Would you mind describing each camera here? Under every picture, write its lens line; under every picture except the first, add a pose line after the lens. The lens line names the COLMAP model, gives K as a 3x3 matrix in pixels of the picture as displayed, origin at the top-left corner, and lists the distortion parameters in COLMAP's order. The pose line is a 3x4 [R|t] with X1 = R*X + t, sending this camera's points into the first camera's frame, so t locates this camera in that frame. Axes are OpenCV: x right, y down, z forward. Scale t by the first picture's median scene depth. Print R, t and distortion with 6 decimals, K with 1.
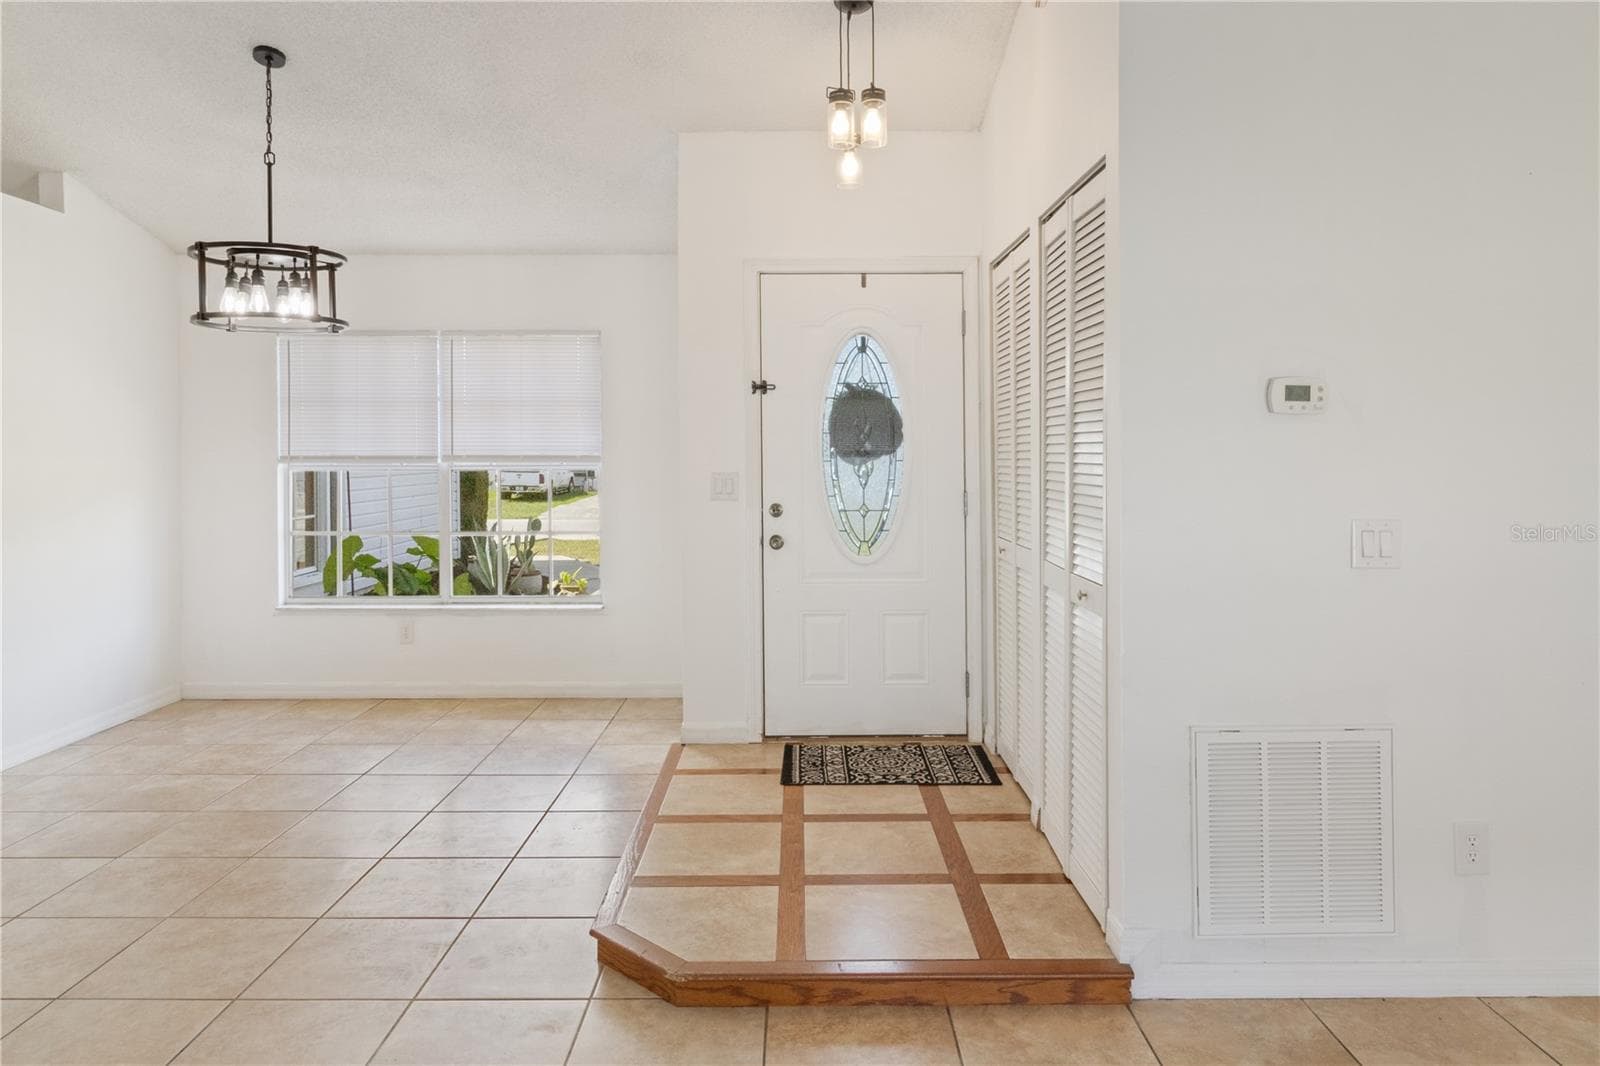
lens RADIAL K [[1032.1, 0, 875.6], [0, 1032.1, 511.7], [0, 0, 1]] dist [0.007027, 0.000723]
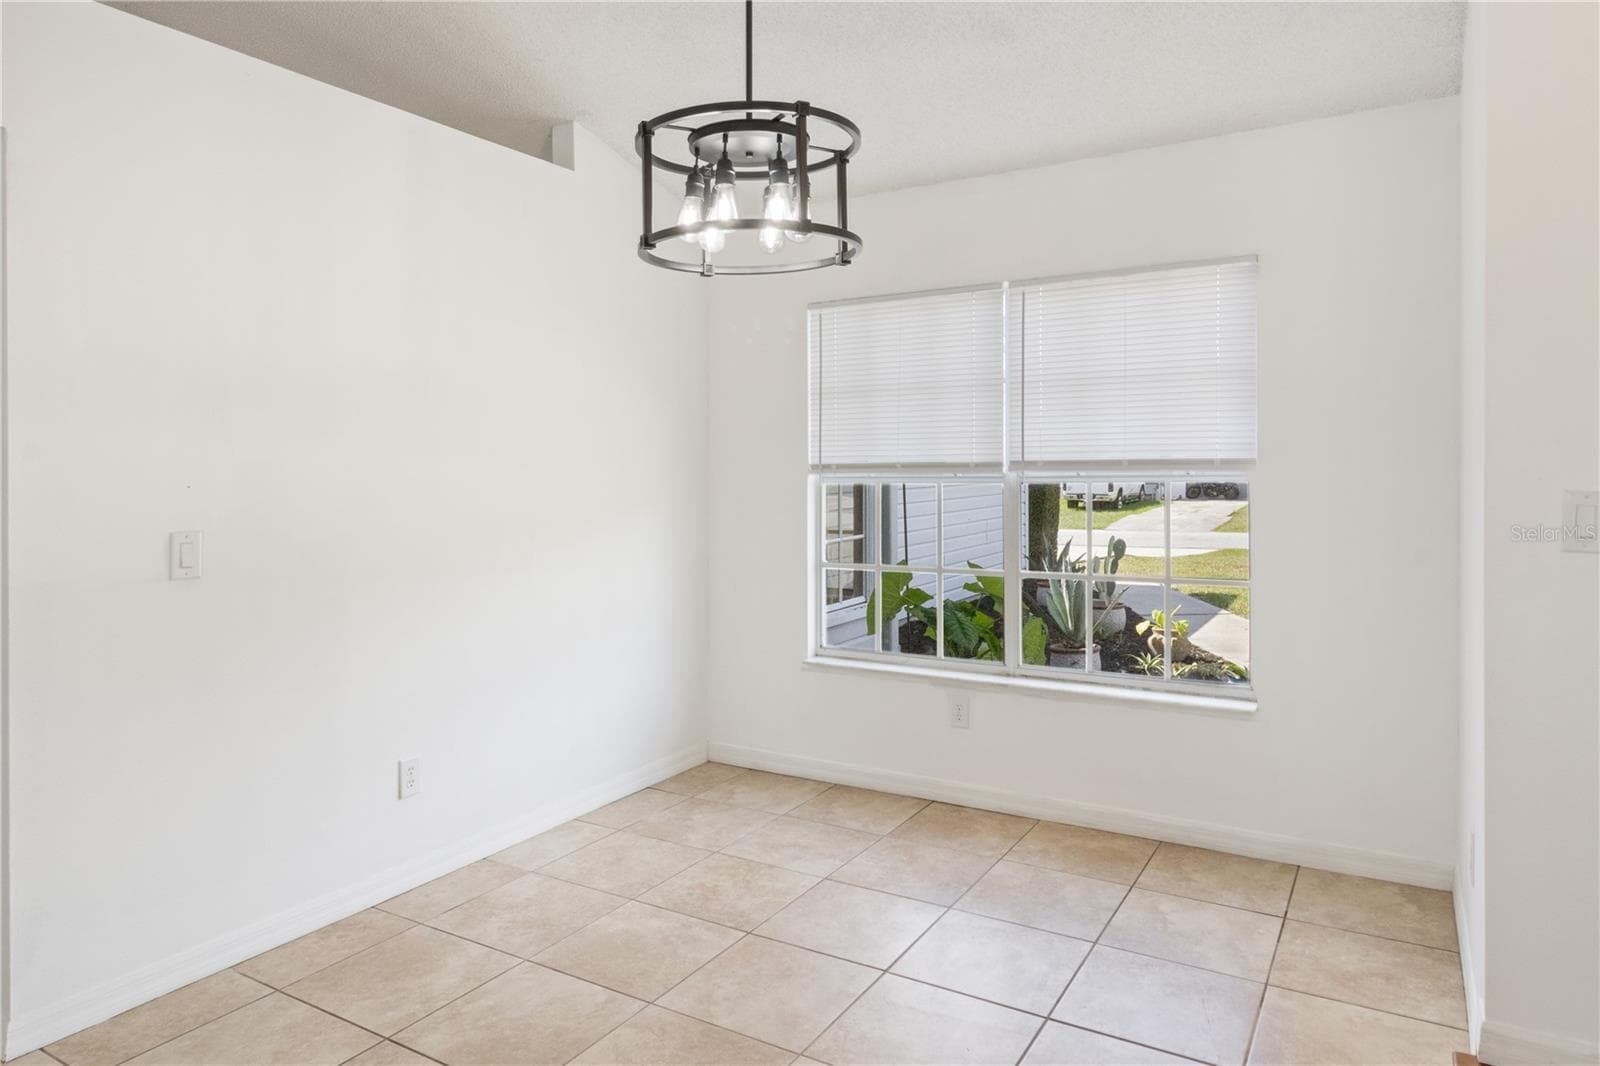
lens RADIAL K [[1062.0, 0, 737.5], [0, 1062.0, 448.7], [0, 0, 1]] dist [-0.001620, -0.000746]
pose [[0.796902, -0.018519, -0.603824, -0.169196], [-0.023371, 0.997837, -0.061447, -0.019218], [0.603656, 0.063080, 0.794745, 0.407241]]
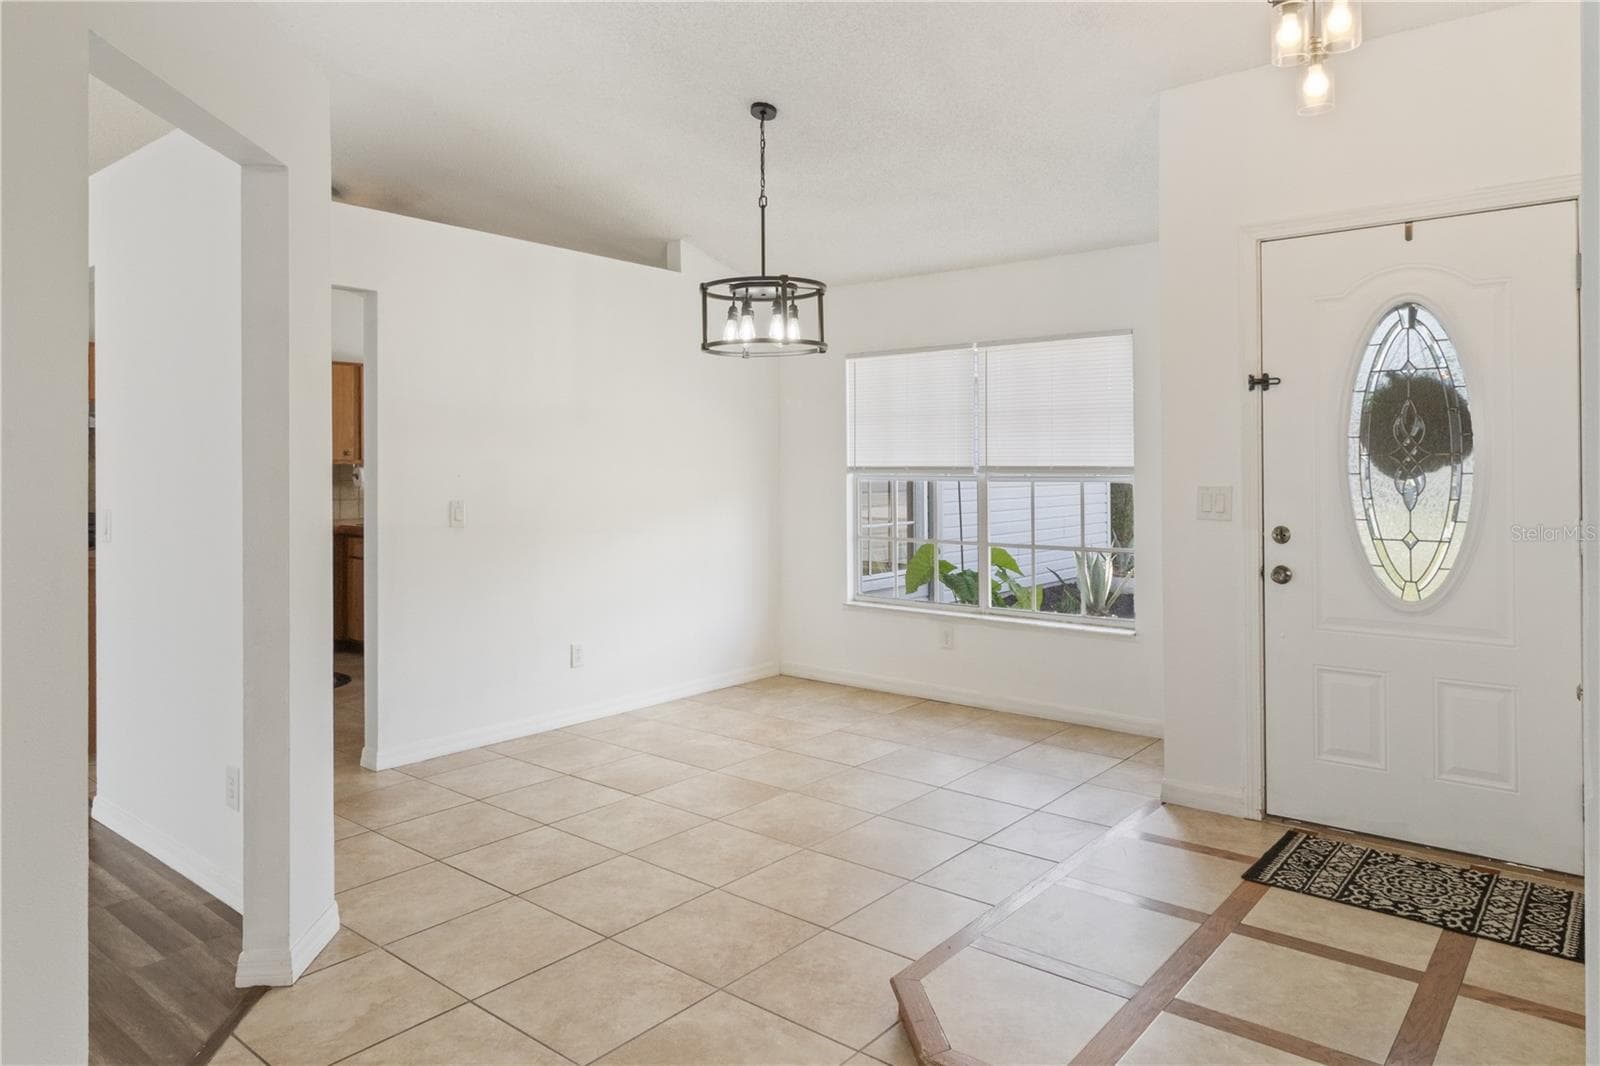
lens RADIAL K [[1063.4, 0, 803.8], [0, 1063.4, 510.5], [0, 0, 1]] dist [0.003665, 0.000823]
pose [[0.747543, 0.027901, -0.663627, 0.178782], [-0.036950, 0.999317, 0.000393, -0.006875], [0.663185, 0.024227, 0.748063, 0.140935]]
